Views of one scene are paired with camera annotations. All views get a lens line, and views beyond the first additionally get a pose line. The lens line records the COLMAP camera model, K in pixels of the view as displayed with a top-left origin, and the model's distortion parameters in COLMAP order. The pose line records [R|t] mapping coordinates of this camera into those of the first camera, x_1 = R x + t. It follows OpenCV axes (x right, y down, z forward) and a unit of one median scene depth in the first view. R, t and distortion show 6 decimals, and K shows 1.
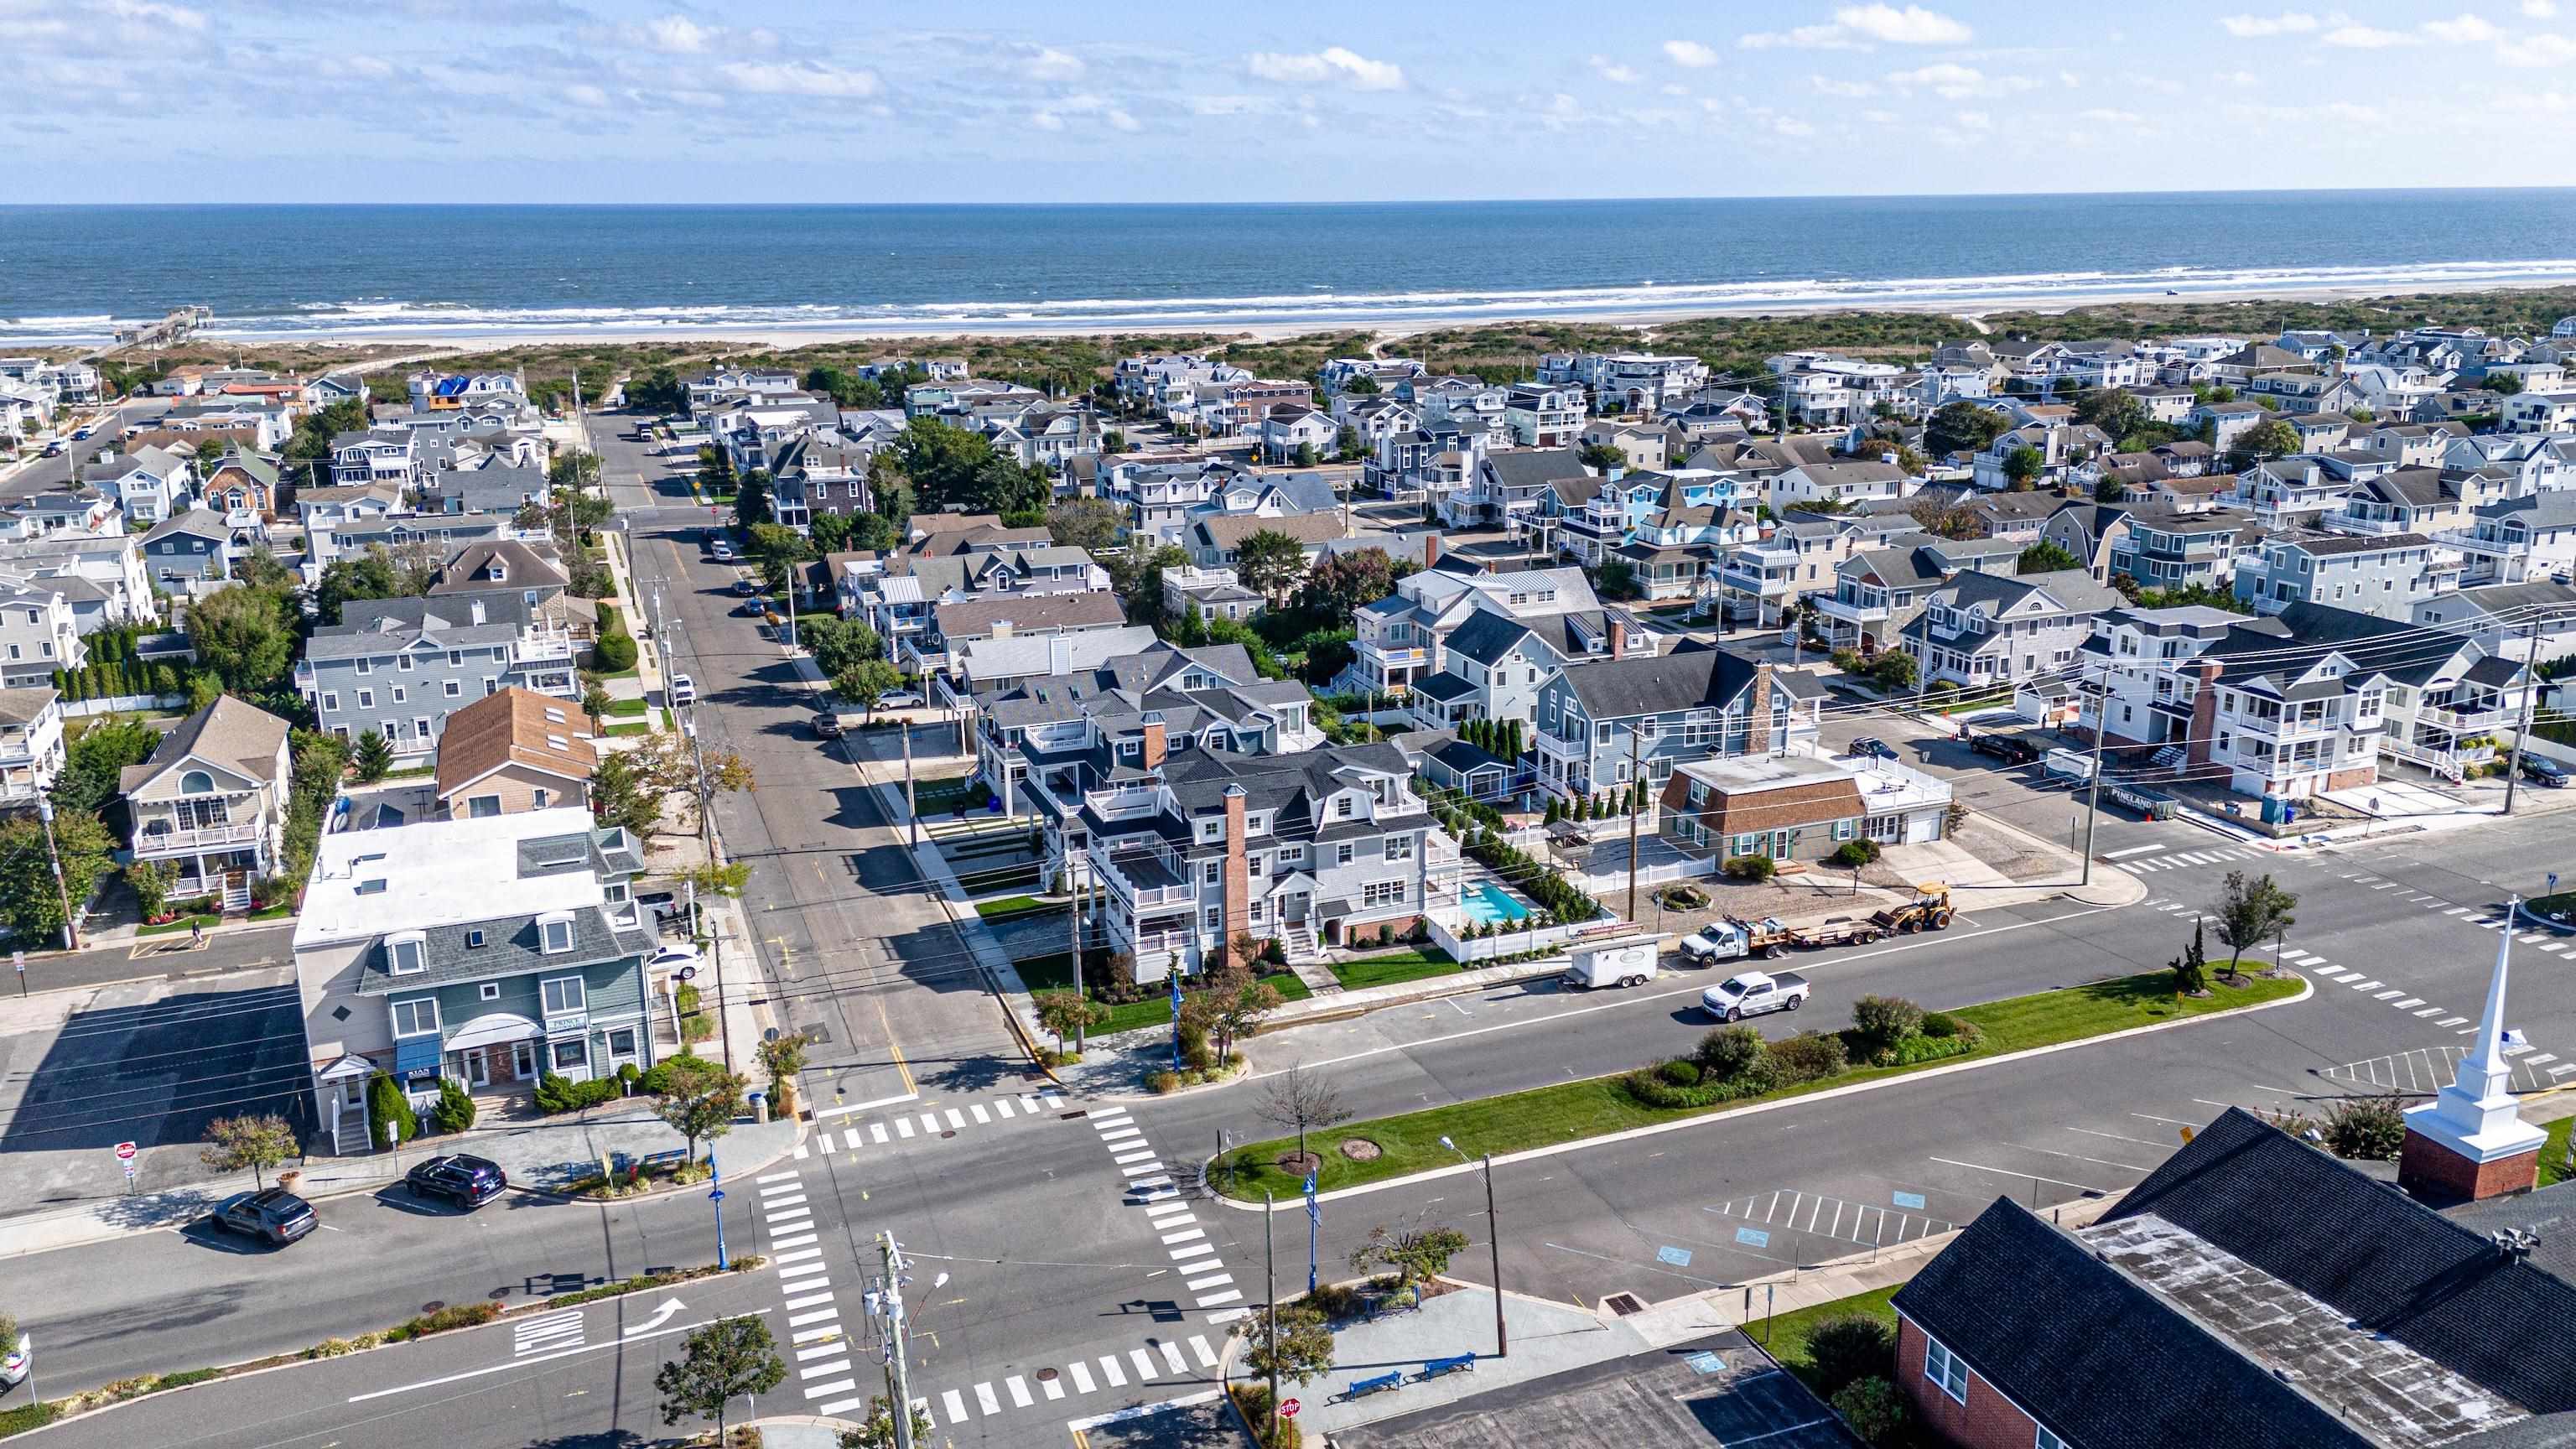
lens RADIAL K [[1900.3, 0, 1283.3], [0, 1900.3, 724.0], [0, 0, 1]] dist [0.067248, -0.060222]
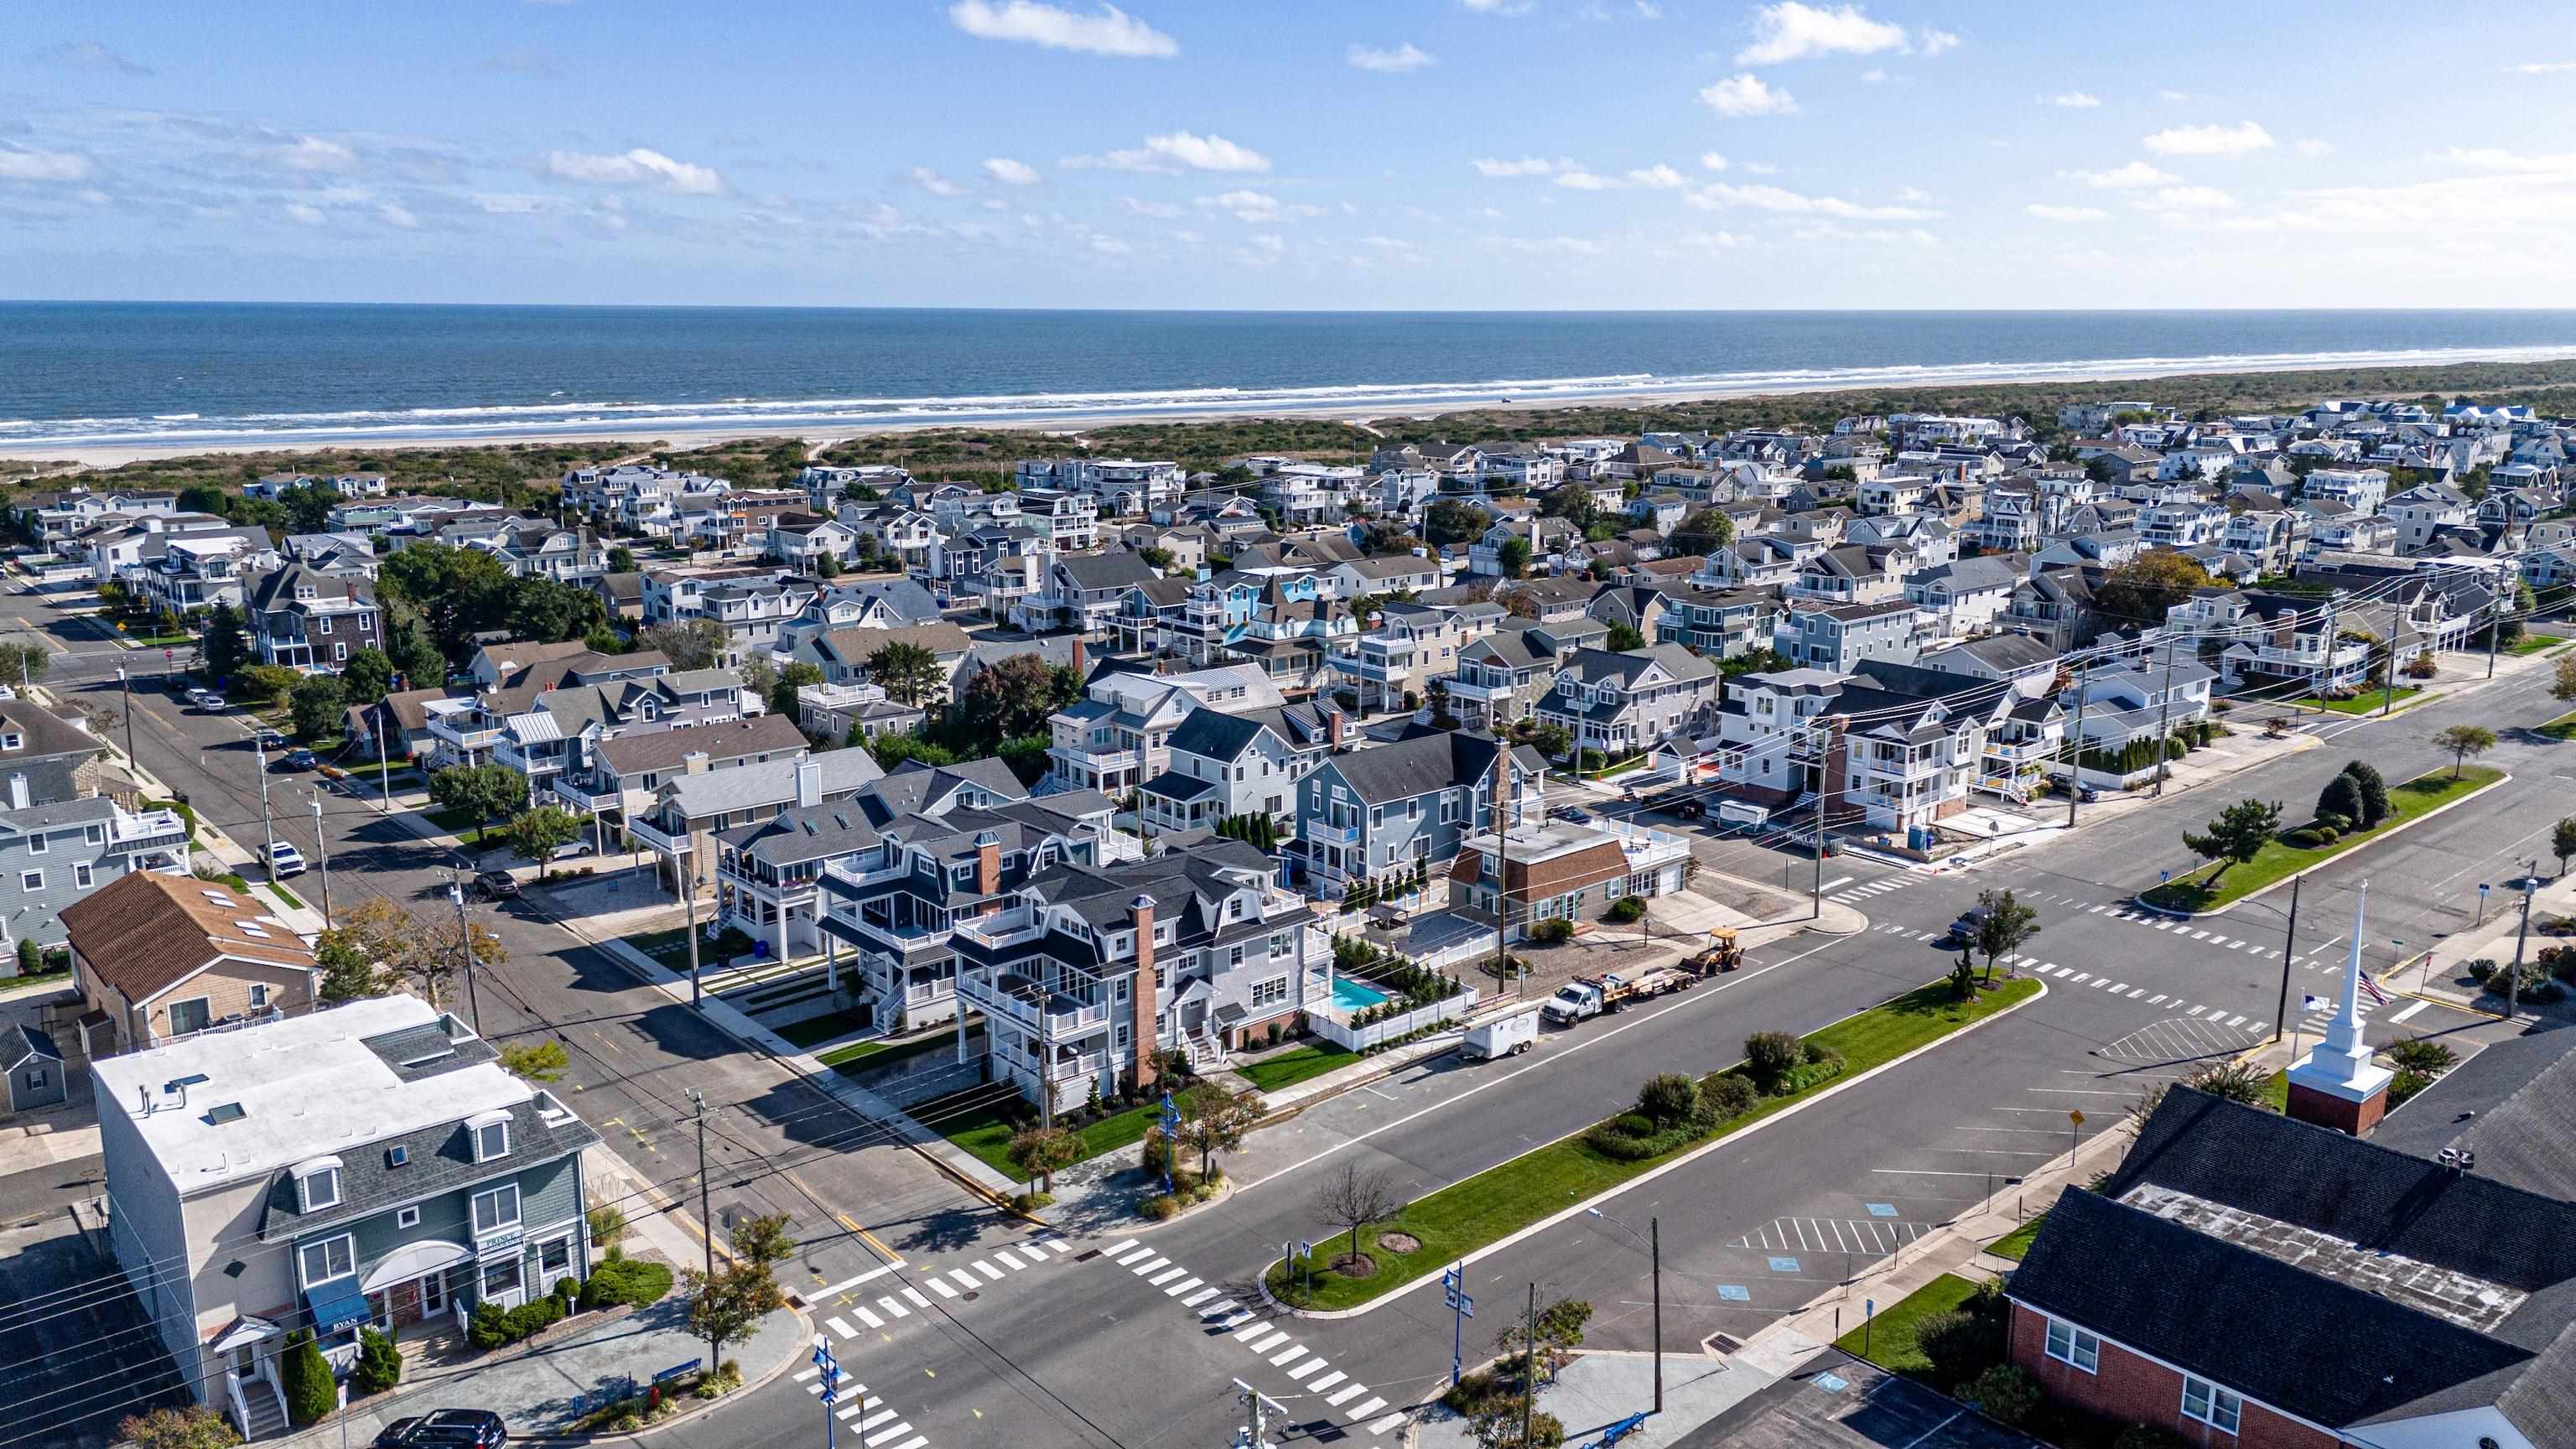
lens RADIAL K [[1900.3, 0, 1302.0], [0, 1900.3, 721.5], [0, 0, 1]] dist [0.067248, -0.060222]
pose [[0.940264, -0.063094, 0.334550, -0.247655], [0.081356, 0.995848, -0.040846, -0.010231], [-0.330583, 0.065624, 0.941493, 0.037519]]
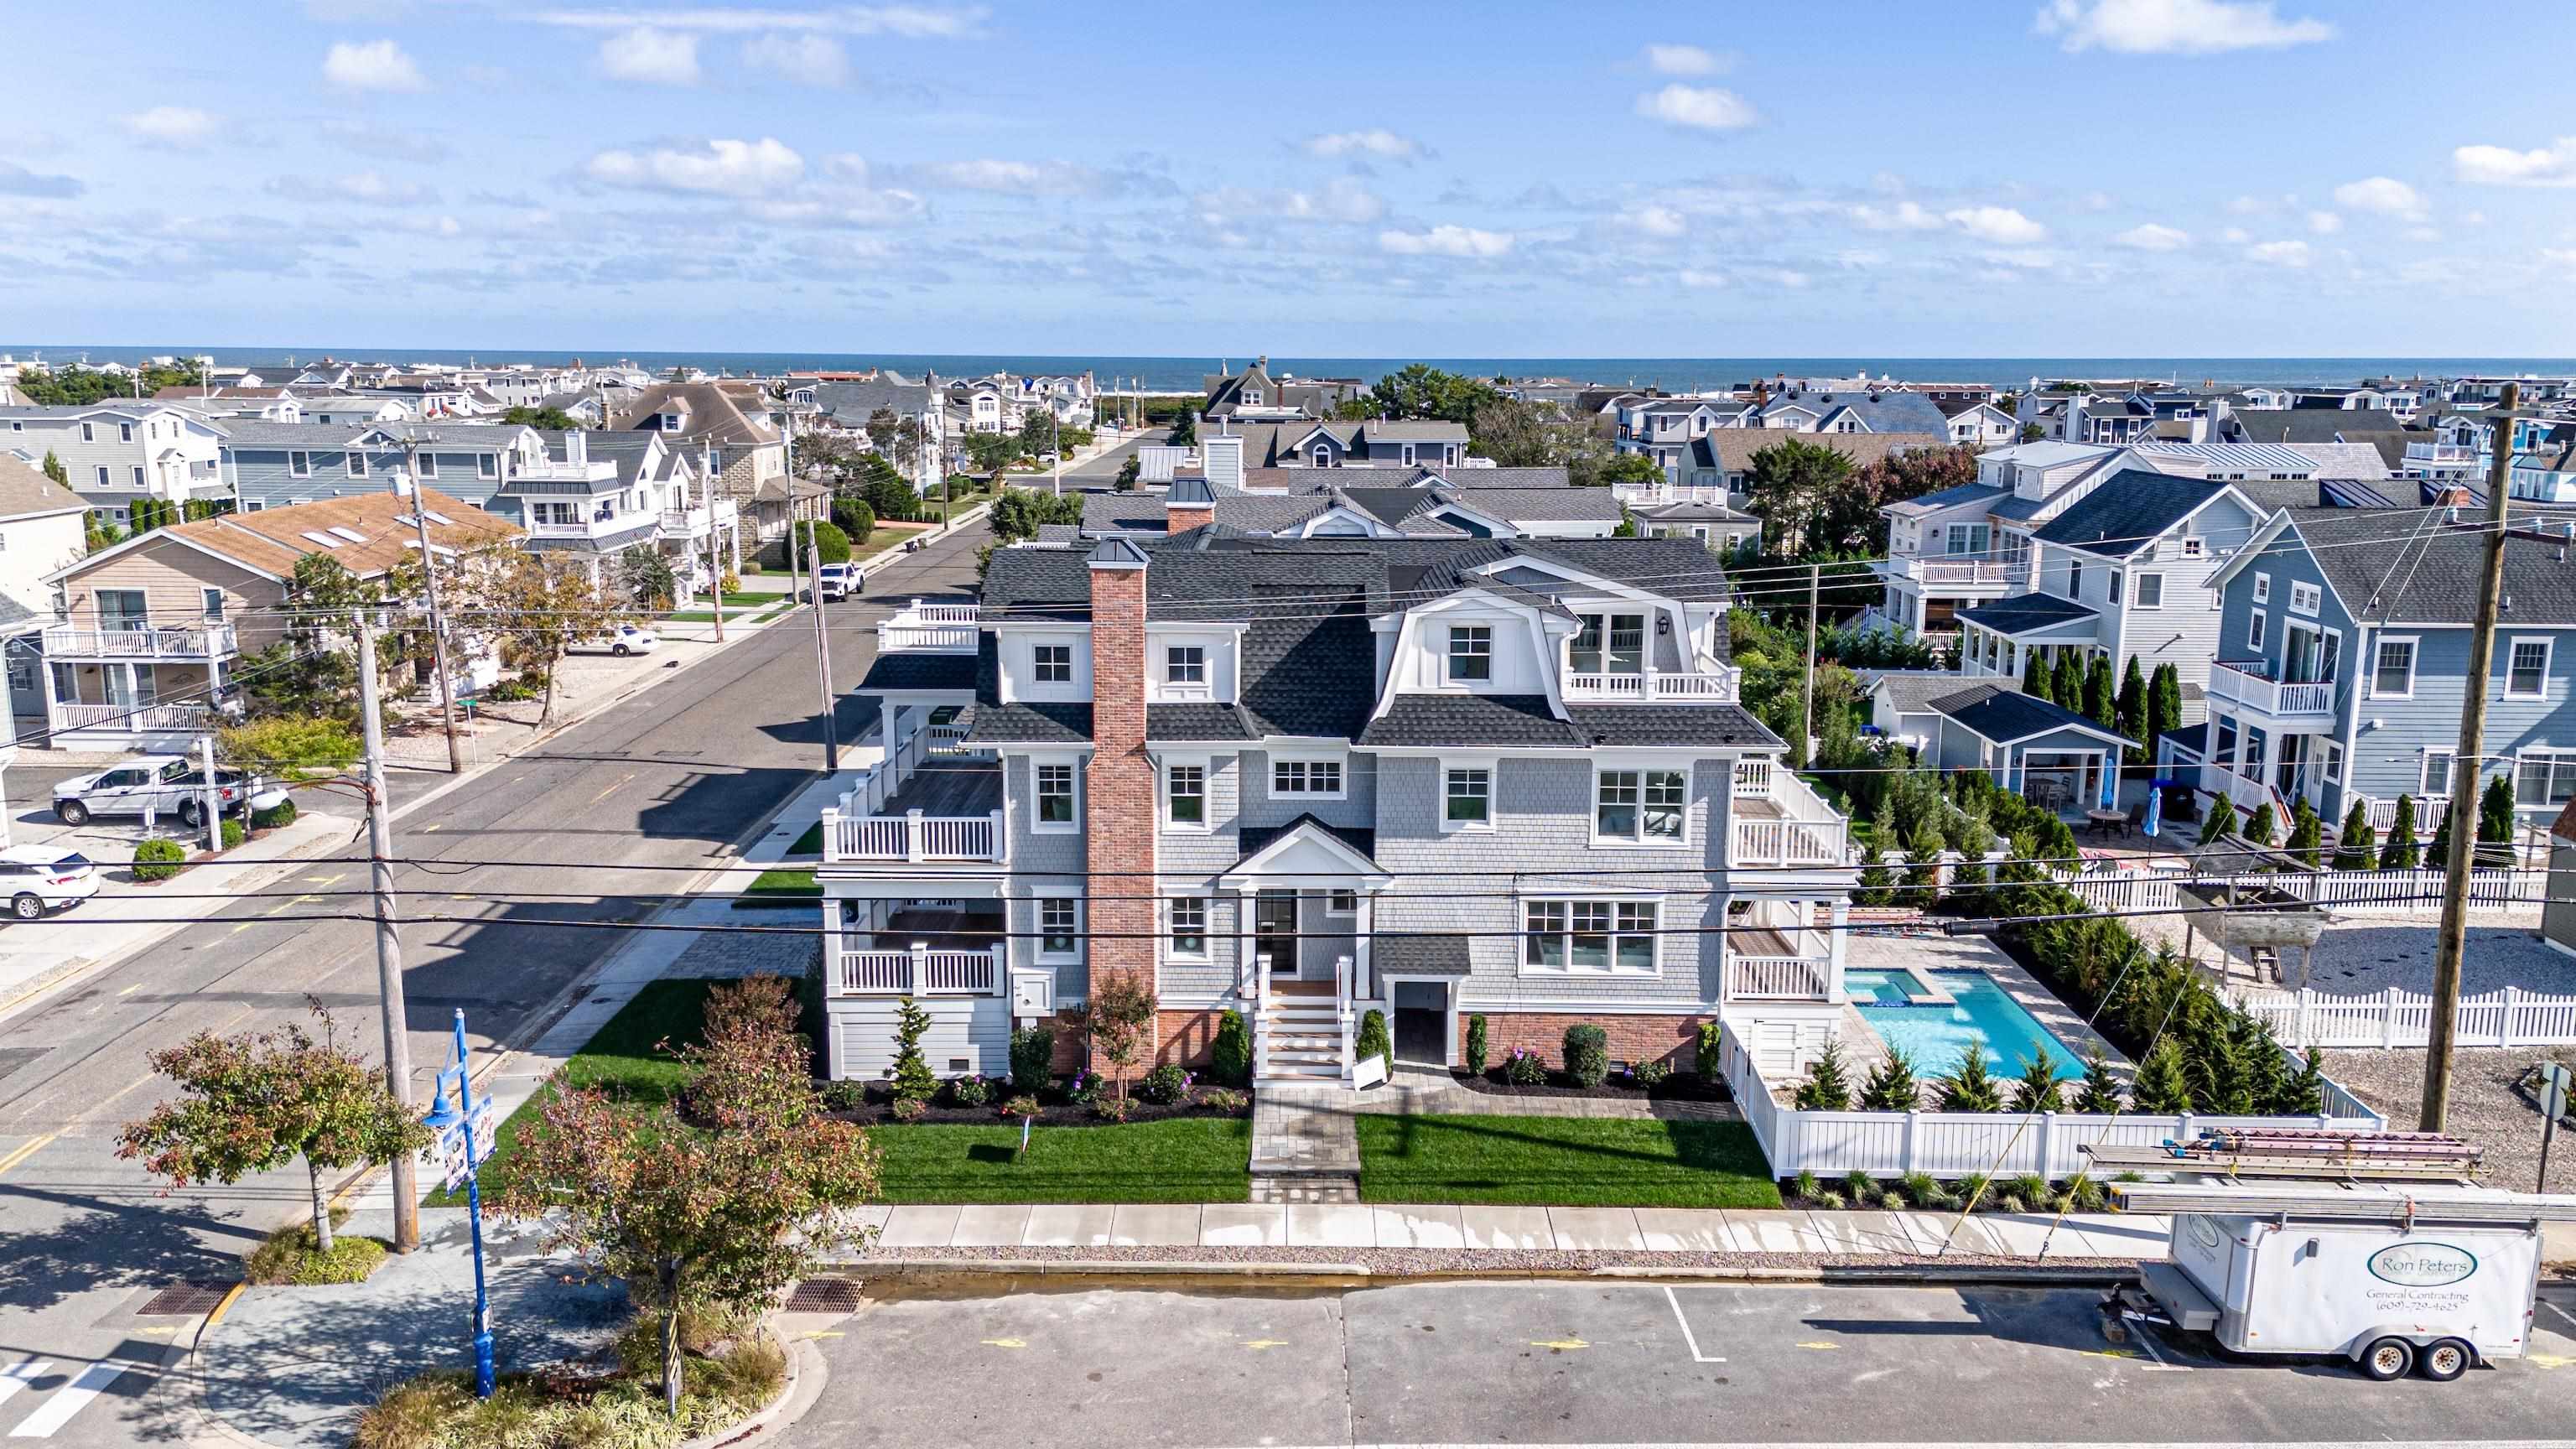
lens RADIAL K [[1900.3, 0, 1278.8], [0, 1900.3, 724.8], [0, 0, 1]] dist [0.067248, -0.060222]
pose [[0.927460, 0.084831, -0.364171, 0.117239], [-0.111896, 0.992261, -0.053832, 0.073603], [0.356786, 0.090677, 0.929775, 0.633967]]
